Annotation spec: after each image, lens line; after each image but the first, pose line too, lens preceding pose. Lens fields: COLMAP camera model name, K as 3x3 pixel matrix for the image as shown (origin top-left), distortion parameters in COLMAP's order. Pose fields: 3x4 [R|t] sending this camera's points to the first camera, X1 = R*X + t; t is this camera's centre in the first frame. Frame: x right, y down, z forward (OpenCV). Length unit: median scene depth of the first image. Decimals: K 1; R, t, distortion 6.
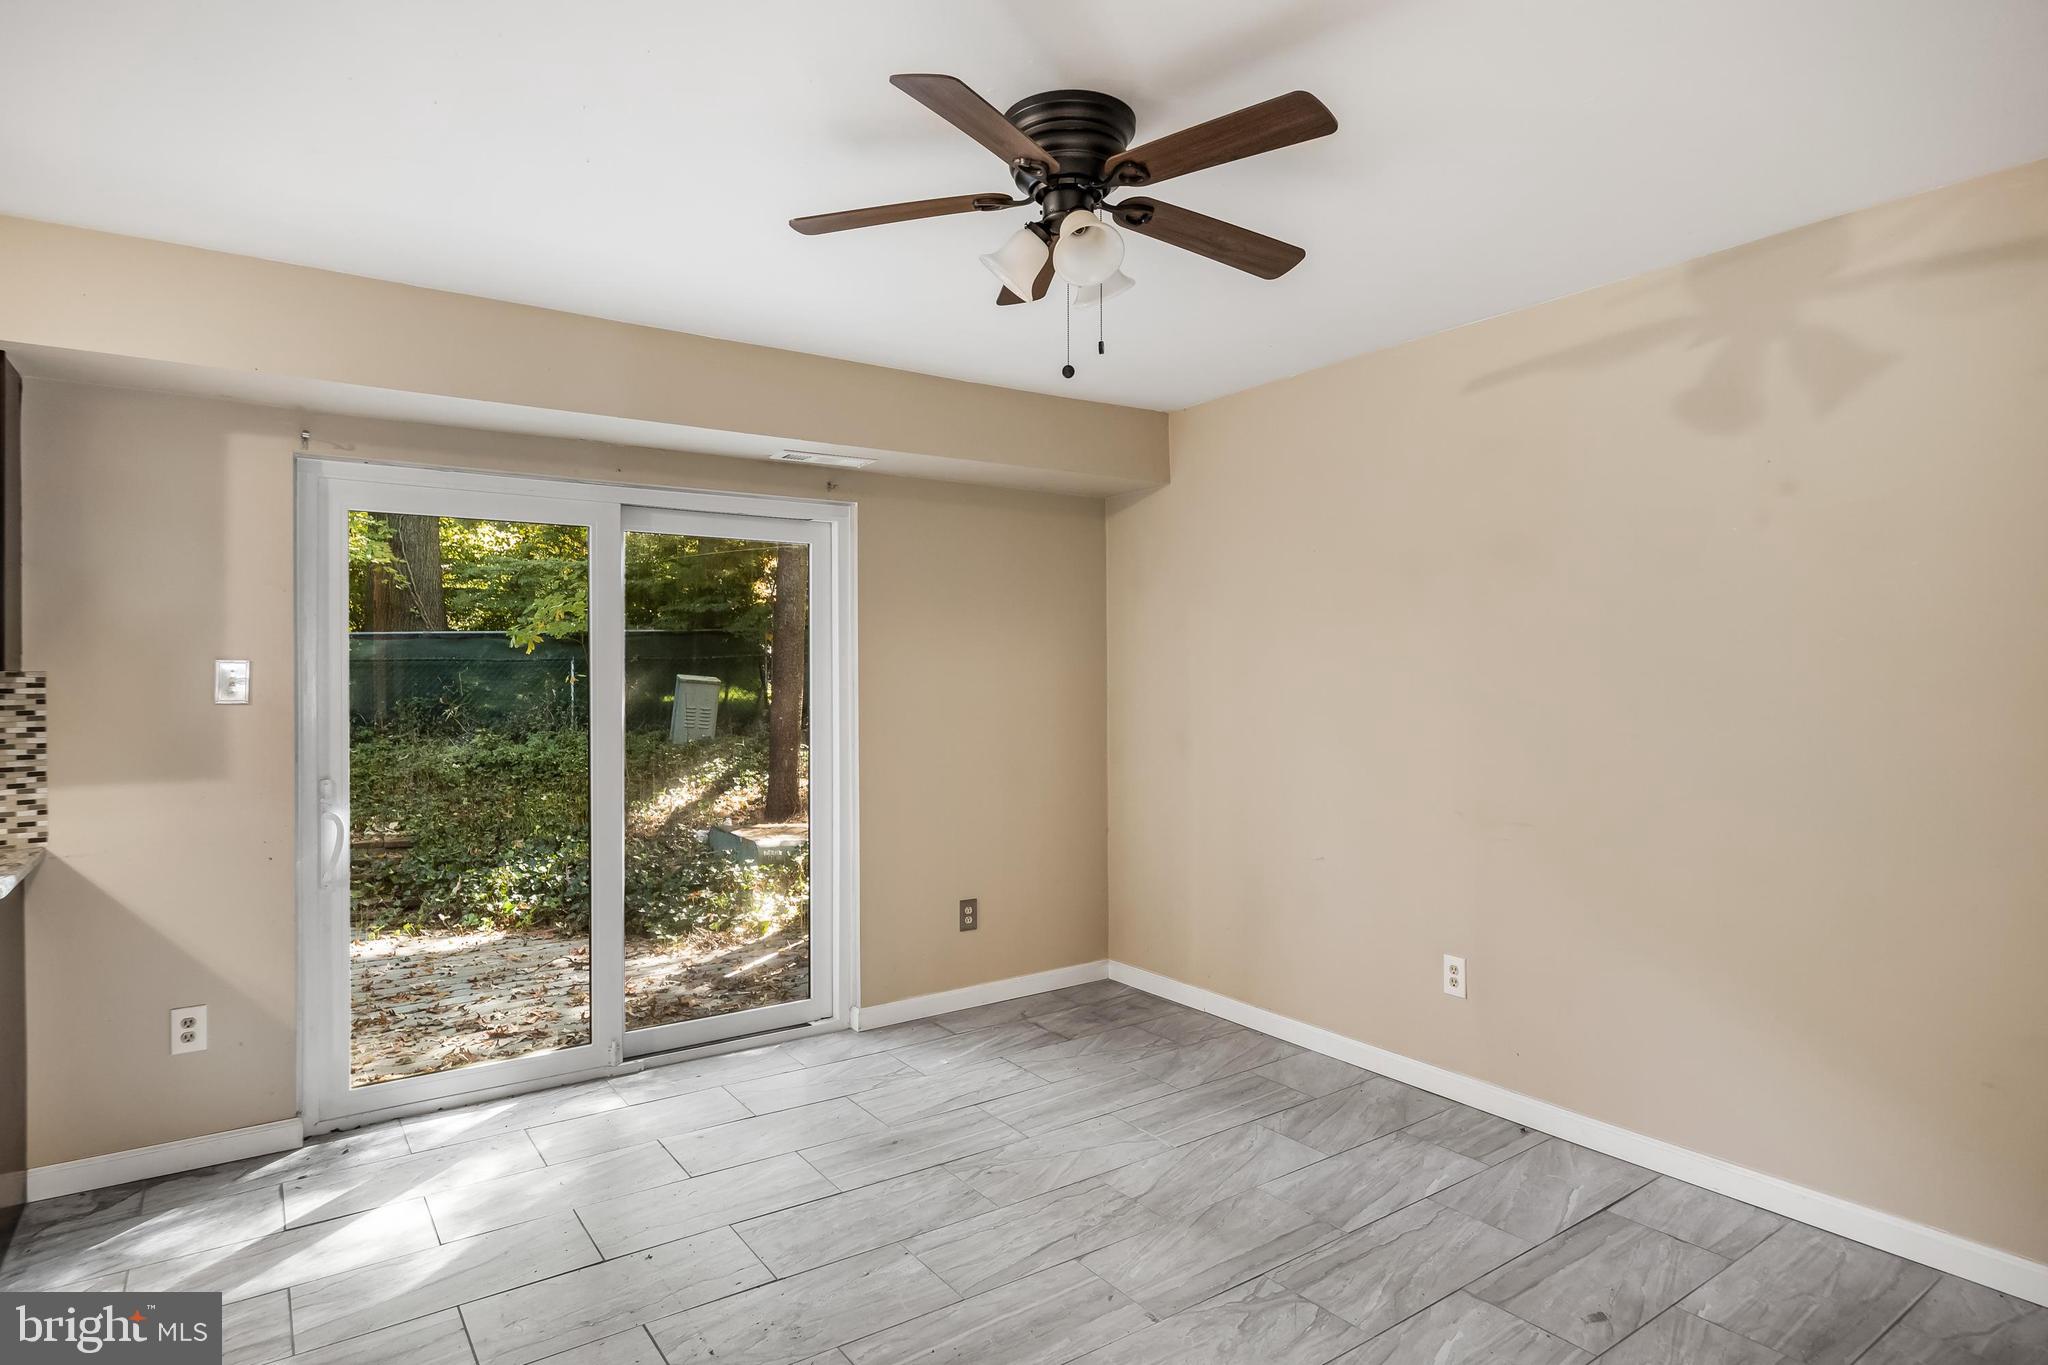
lens RADIAL K [[1098.7, 0, 1018.5], [0, 1098.7, 680.3], [0, 0, 1]] dist [-0.007783, 0.000183]
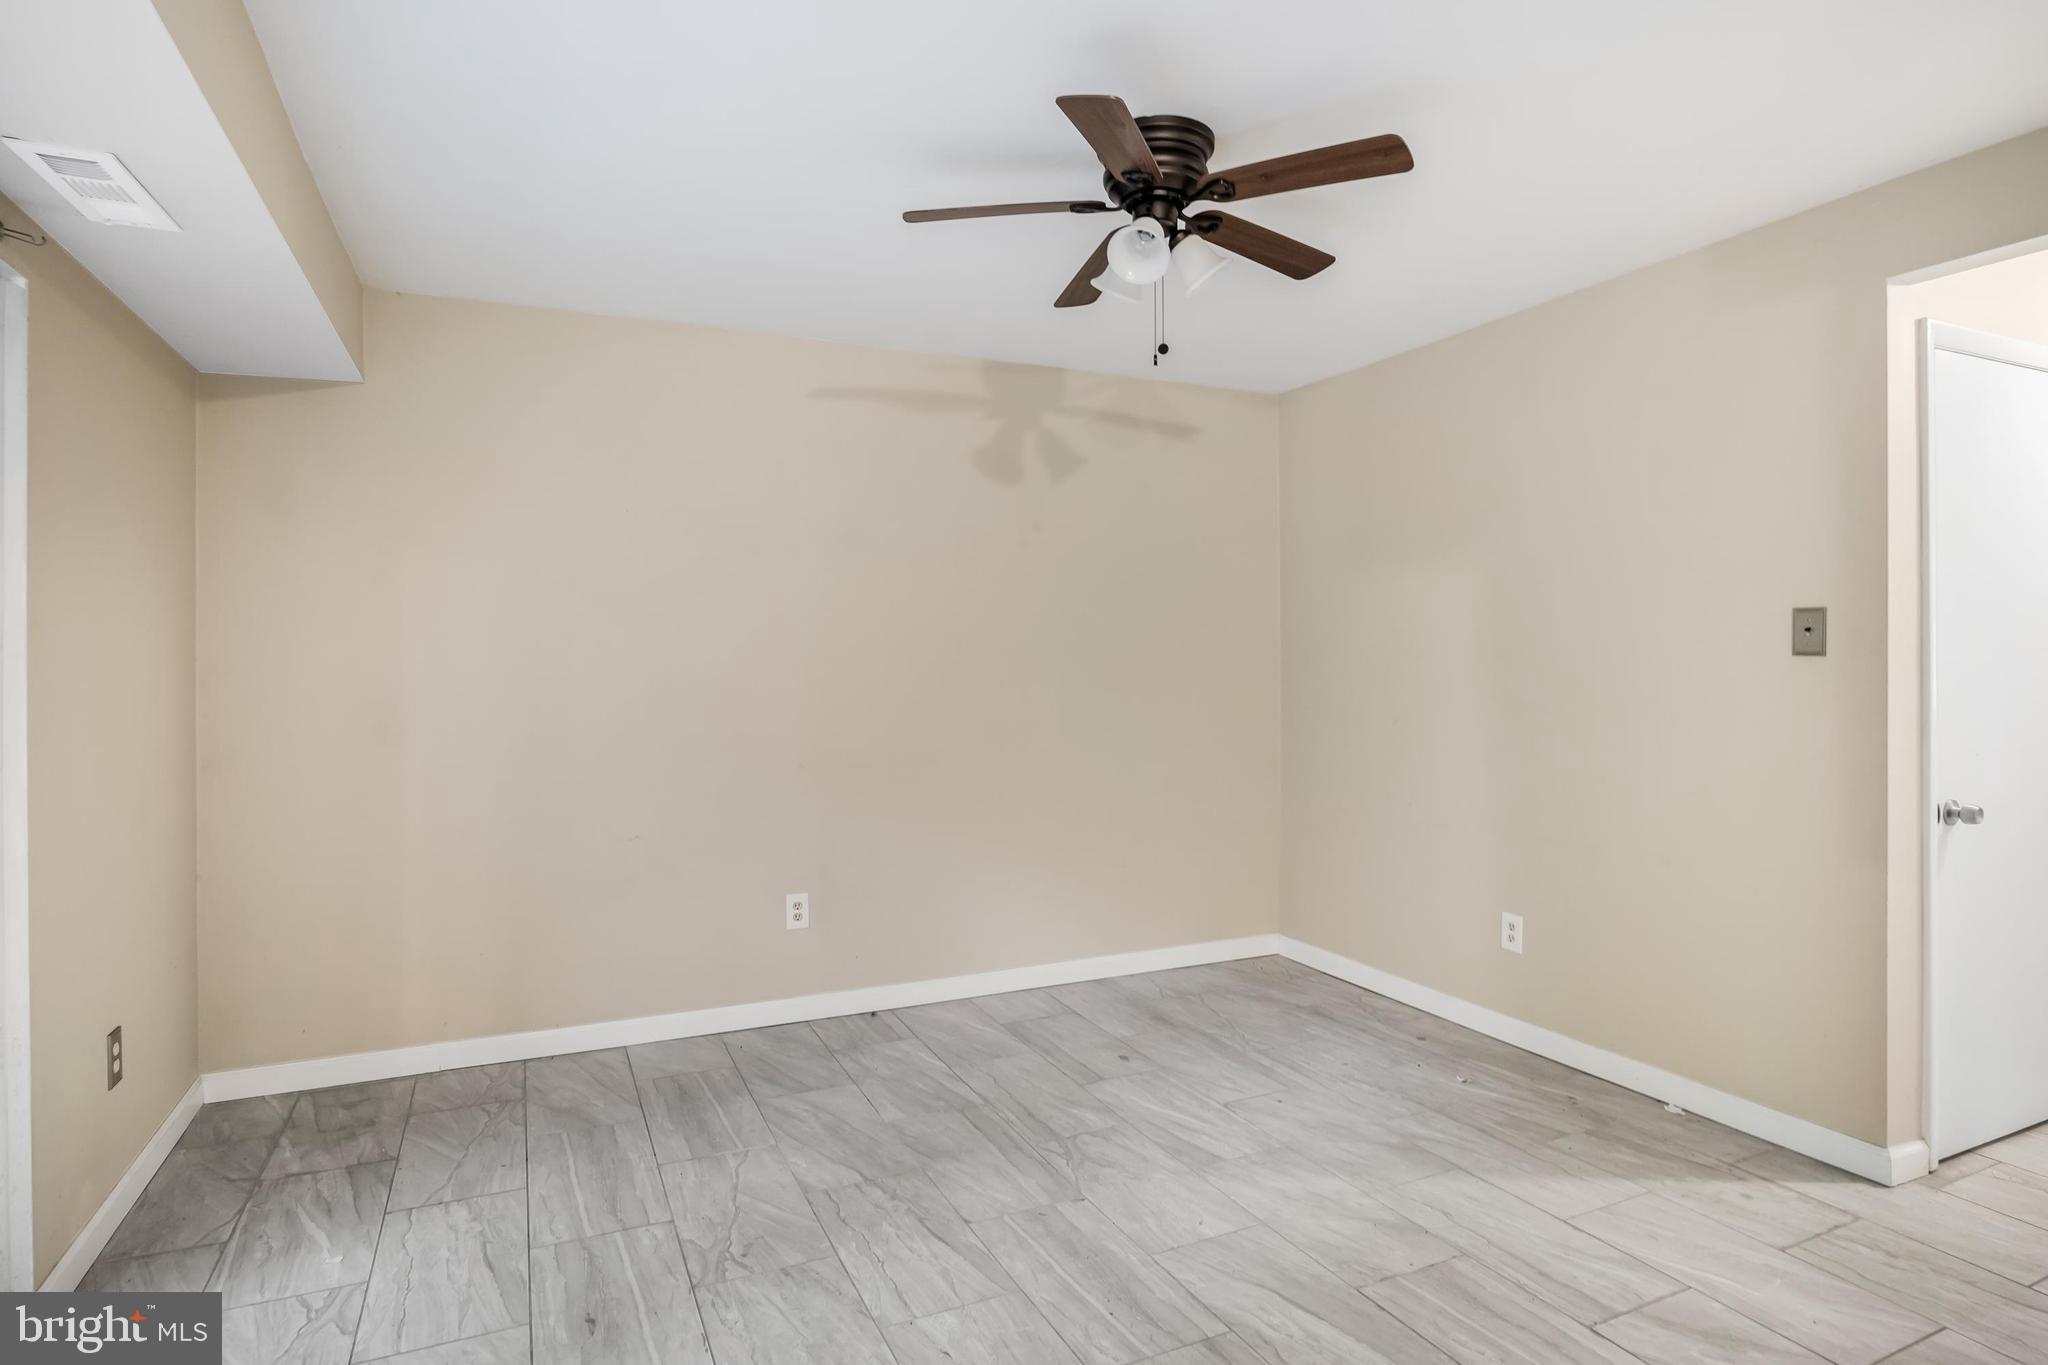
lens RADIAL K [[1098.7, 0, 1018.5], [0, 1098.7, 680.3], [0, 0, 1]] dist [-0.007783, 0.000183]
pose [[0.173217, -0.008674, 0.984845, -0.805593], [0.006819, 0.999948, 0.007608, 0.030795], [-0.984860, 0.005398, 0.173267, 0.698688]]
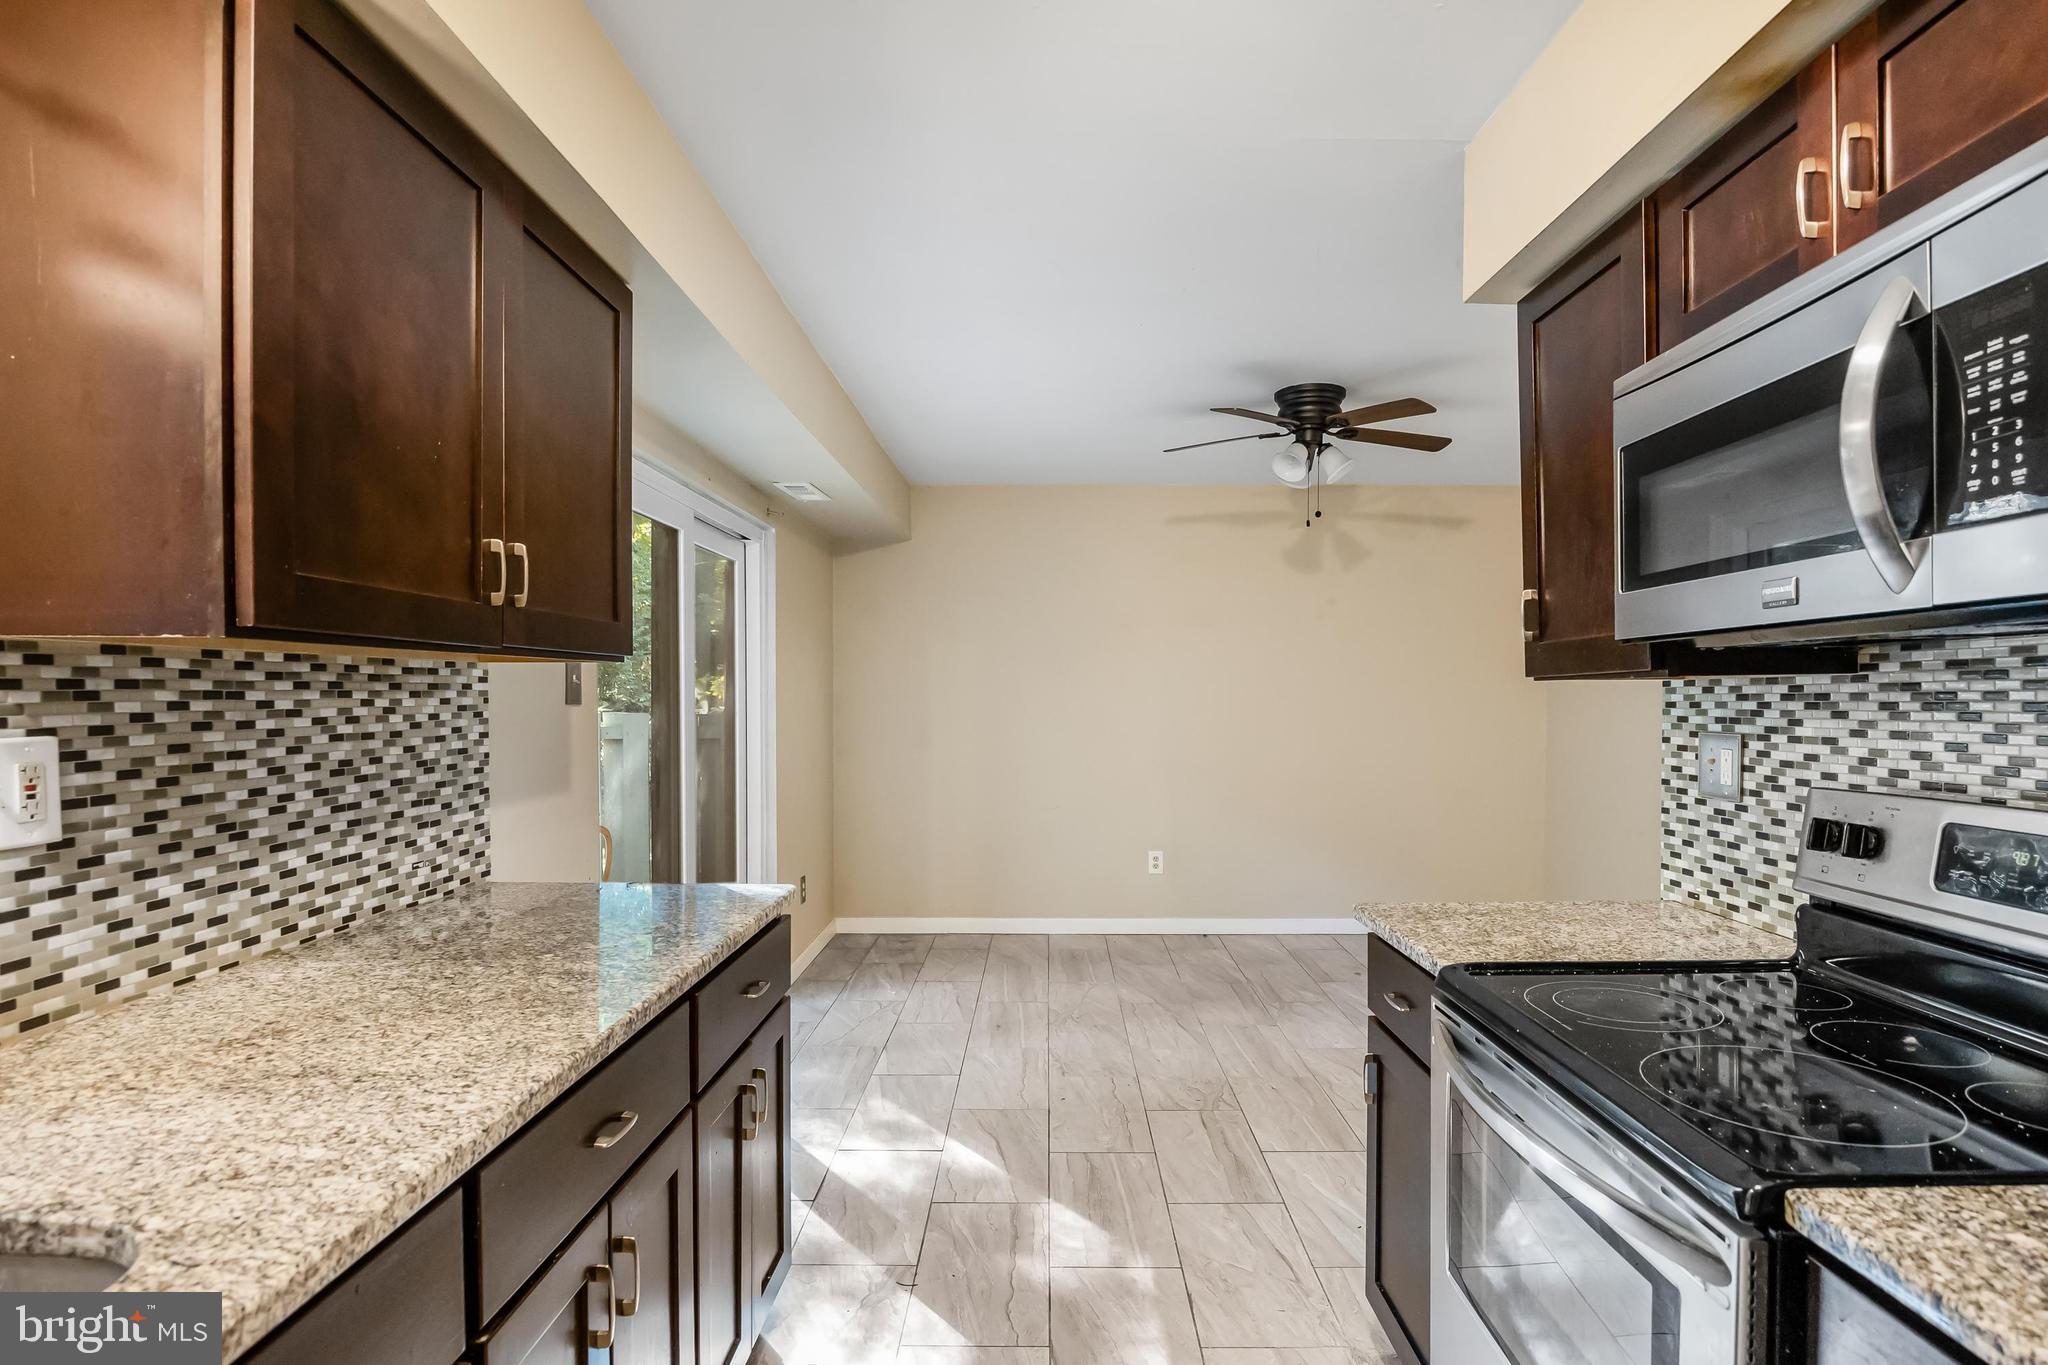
lens RADIAL K [[1073.0, 0, 1028.2], [0, 1073.0, 725.7], [0, 0, 1]] dist [0.000040, -0.000252]
pose [[0.583006, -0.018290, 0.812262, -1.303388], [-0.000715, 0.999735, 0.023025, 0.019817], [-0.812467, -0.014005, 0.582839, 0.221722]]
